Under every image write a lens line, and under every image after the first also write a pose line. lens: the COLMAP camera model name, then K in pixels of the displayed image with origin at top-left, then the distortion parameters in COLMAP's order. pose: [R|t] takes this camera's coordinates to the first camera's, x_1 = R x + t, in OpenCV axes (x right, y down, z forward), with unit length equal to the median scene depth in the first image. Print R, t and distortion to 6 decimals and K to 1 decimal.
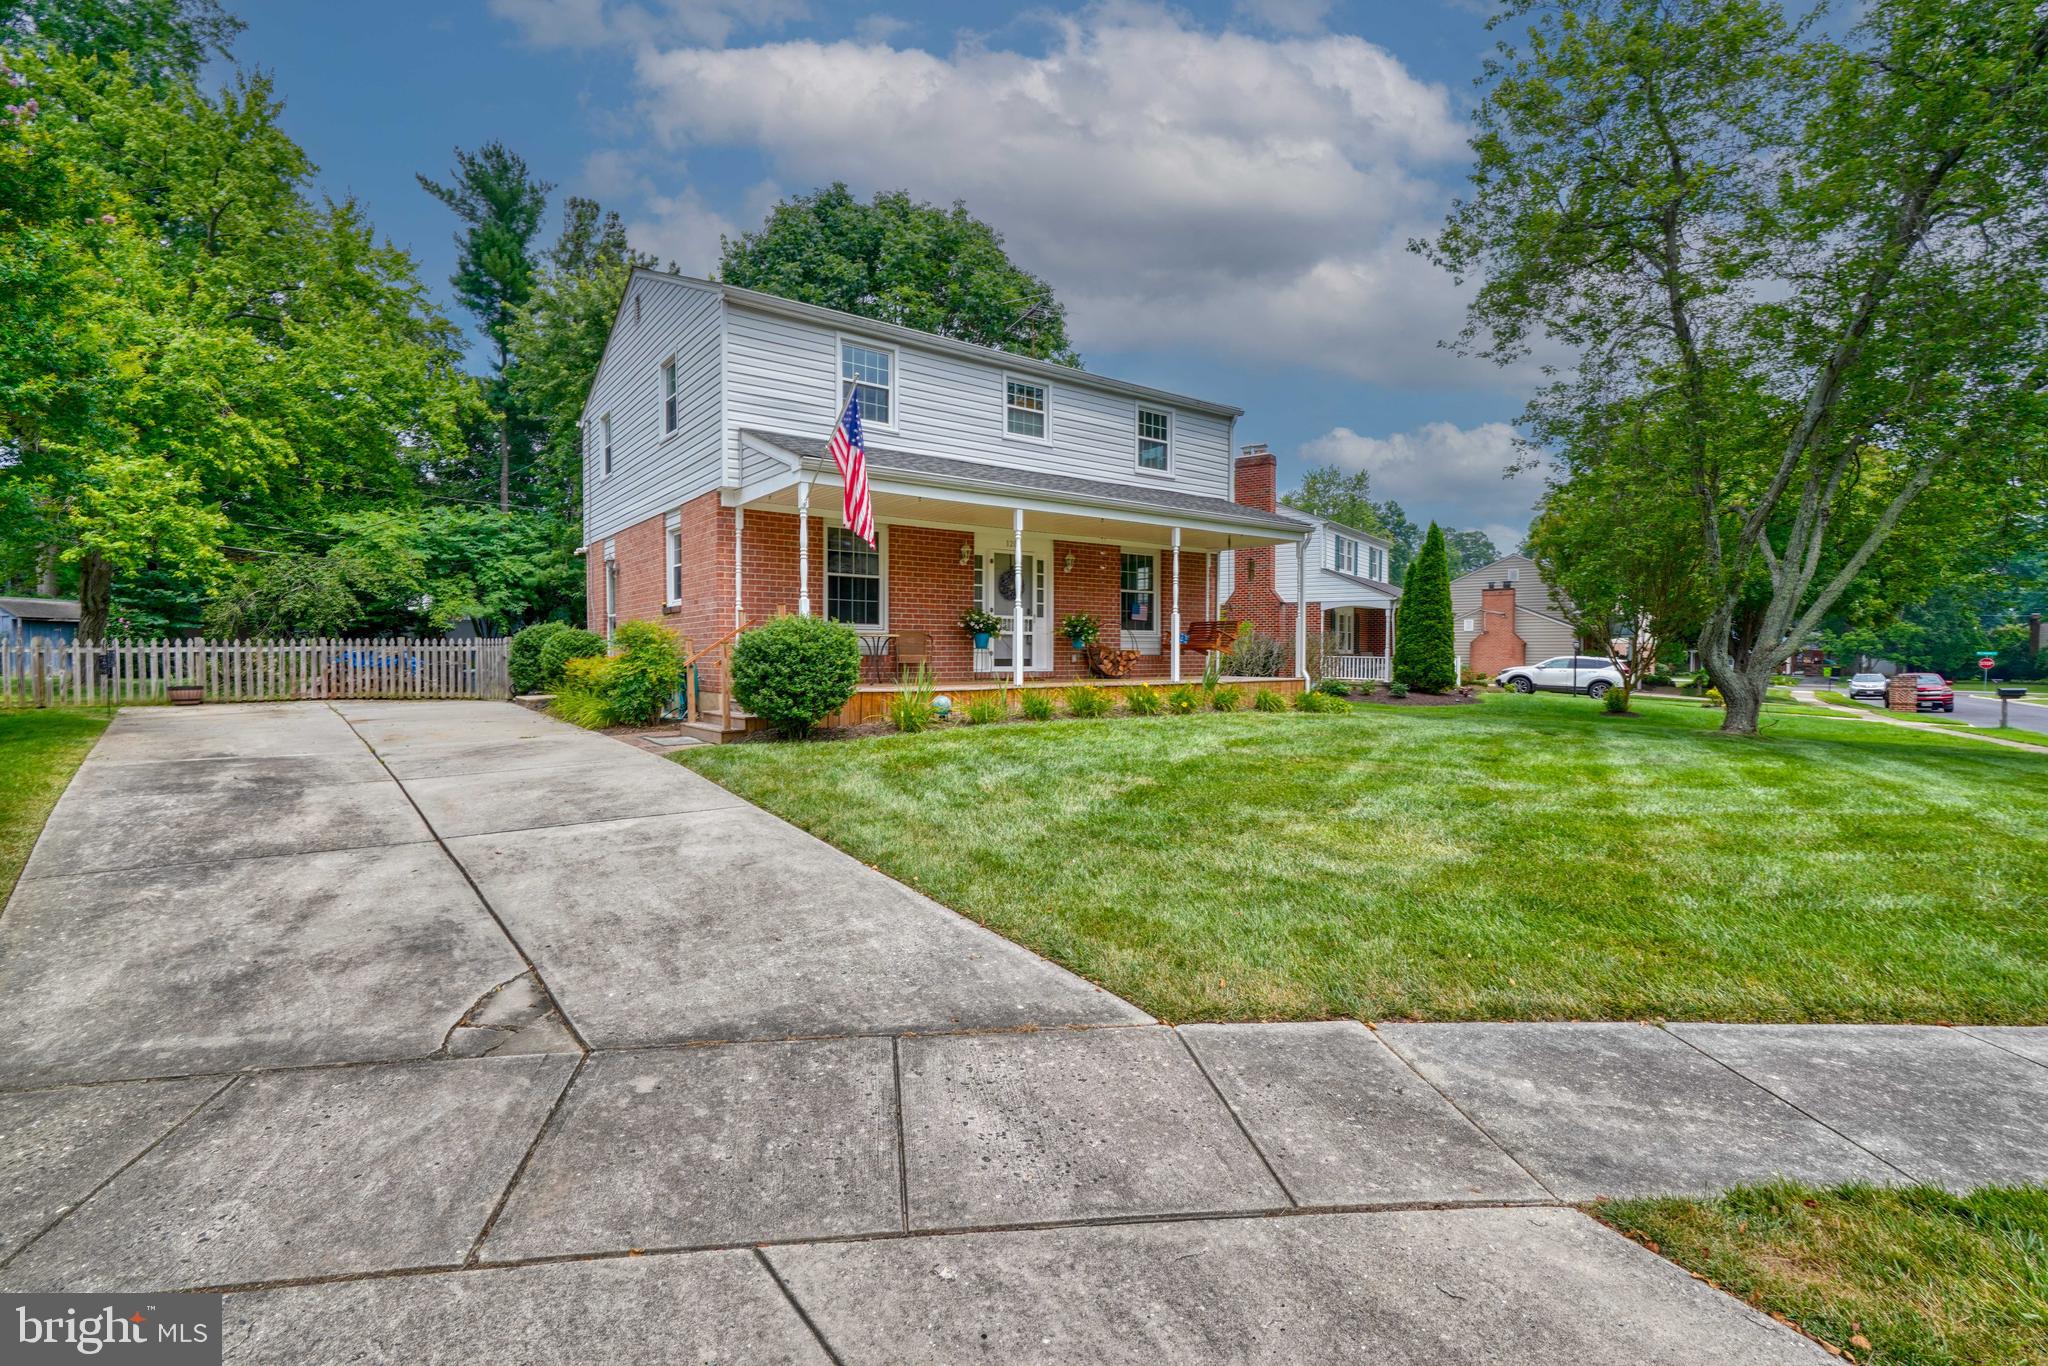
lens RADIAL K [[929.4, 0, 1018.7], [0, 929.4, 687.6], [0, 0, 1]] dist [-0.011614, 0.008295]
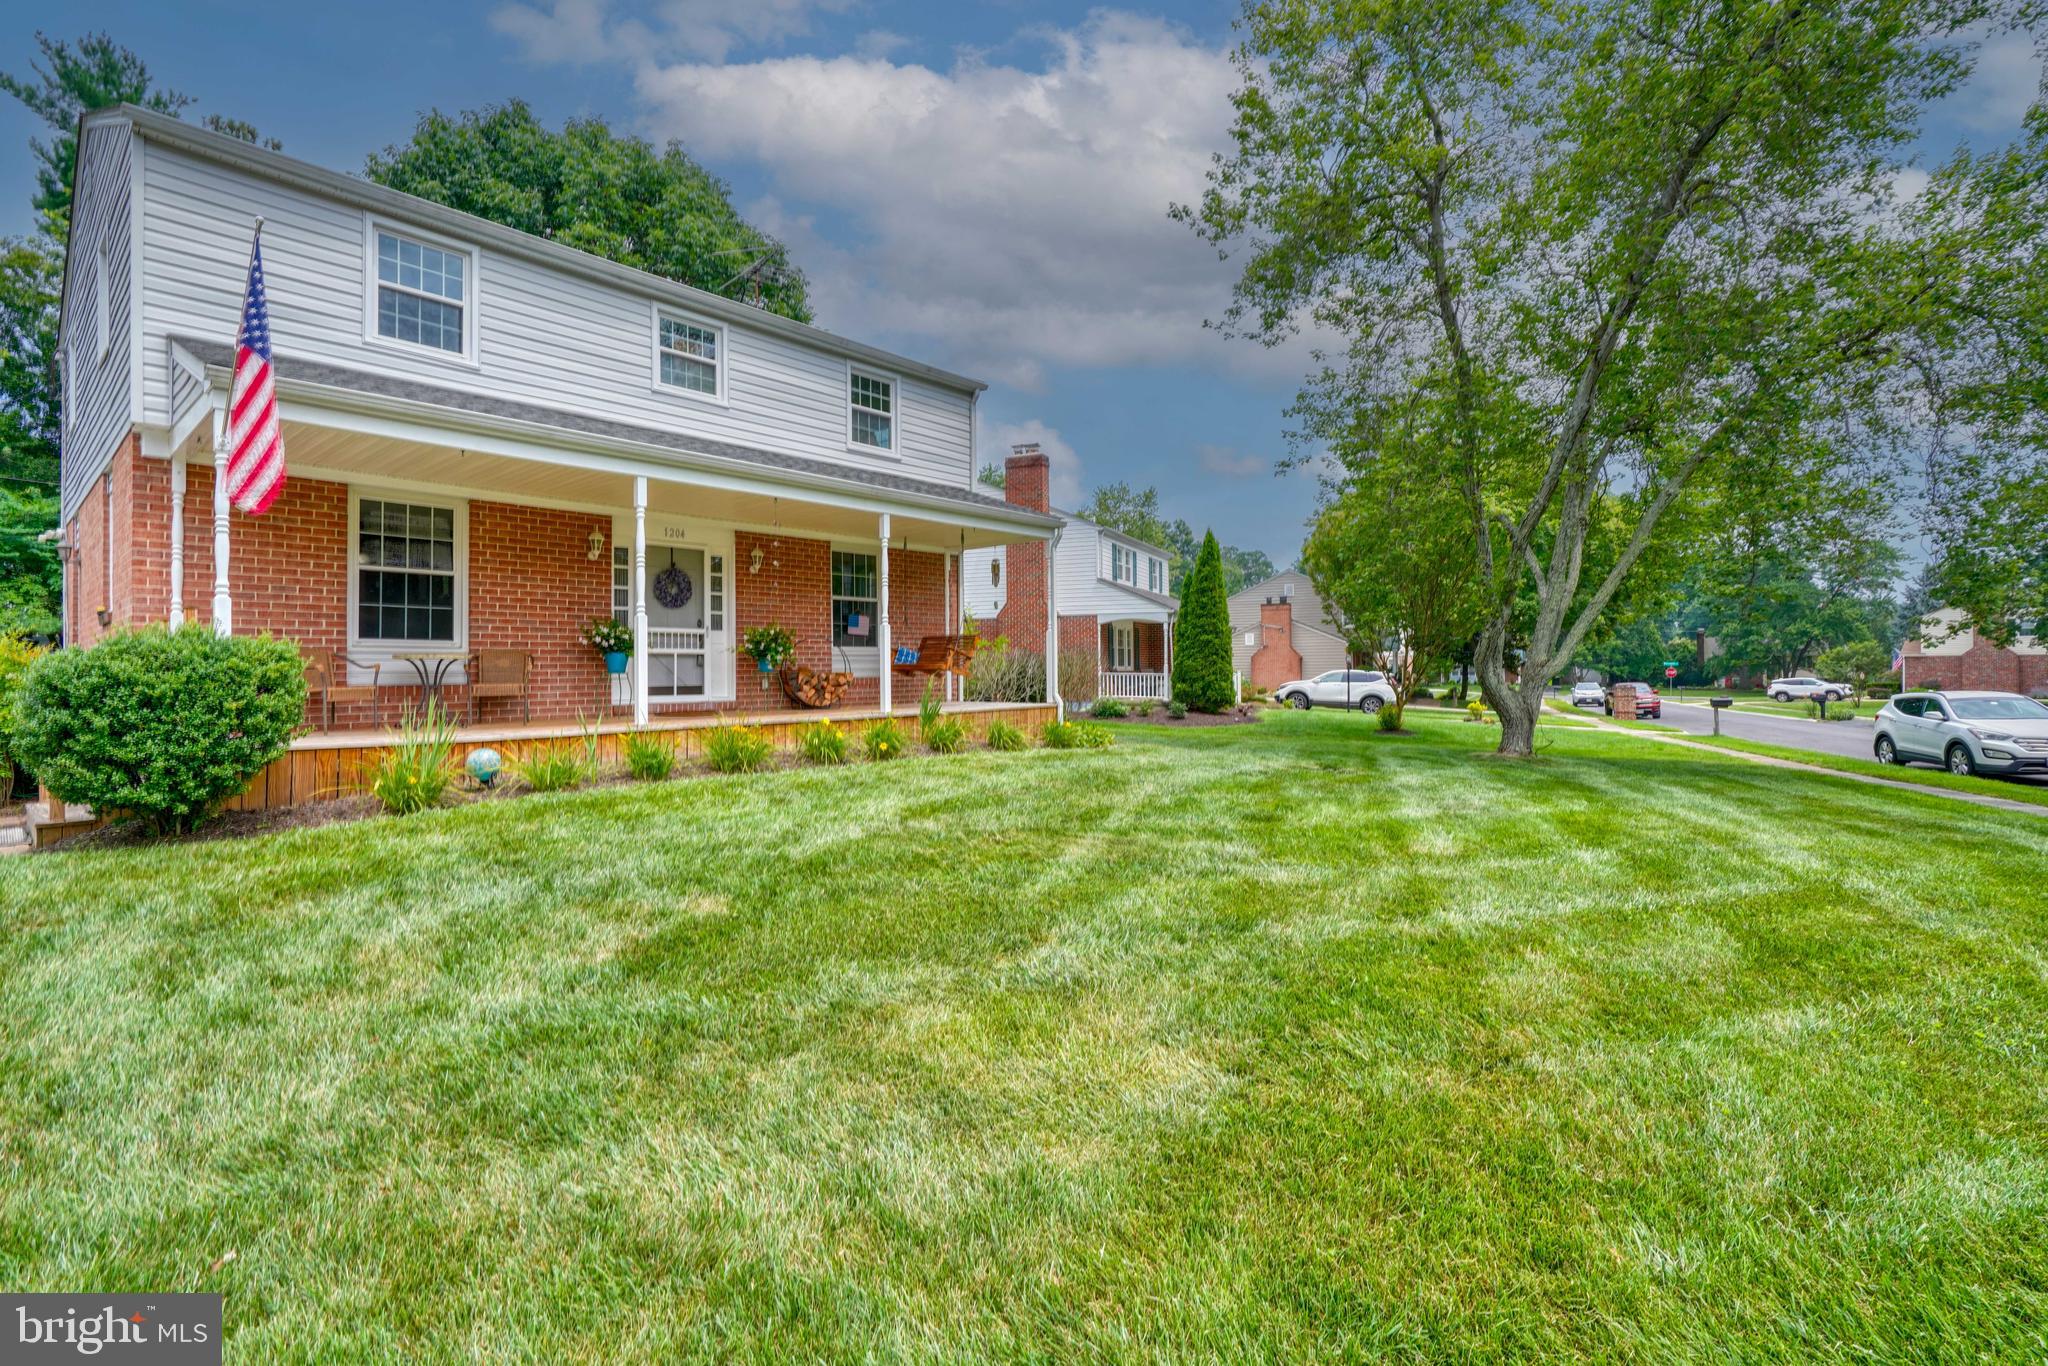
lens RADIAL K [[959.2, 0, 1019.1], [0, 959.2, 673.7], [0, 0, 1]] dist [-0.008415, 0.003637]
pose [[0.977303, -0.009546, 0.211630, 0.091578], [0.016449, 0.999388, -0.030885, -0.011126], [-0.211206, 0.033665, 0.976862, 0.167875]]
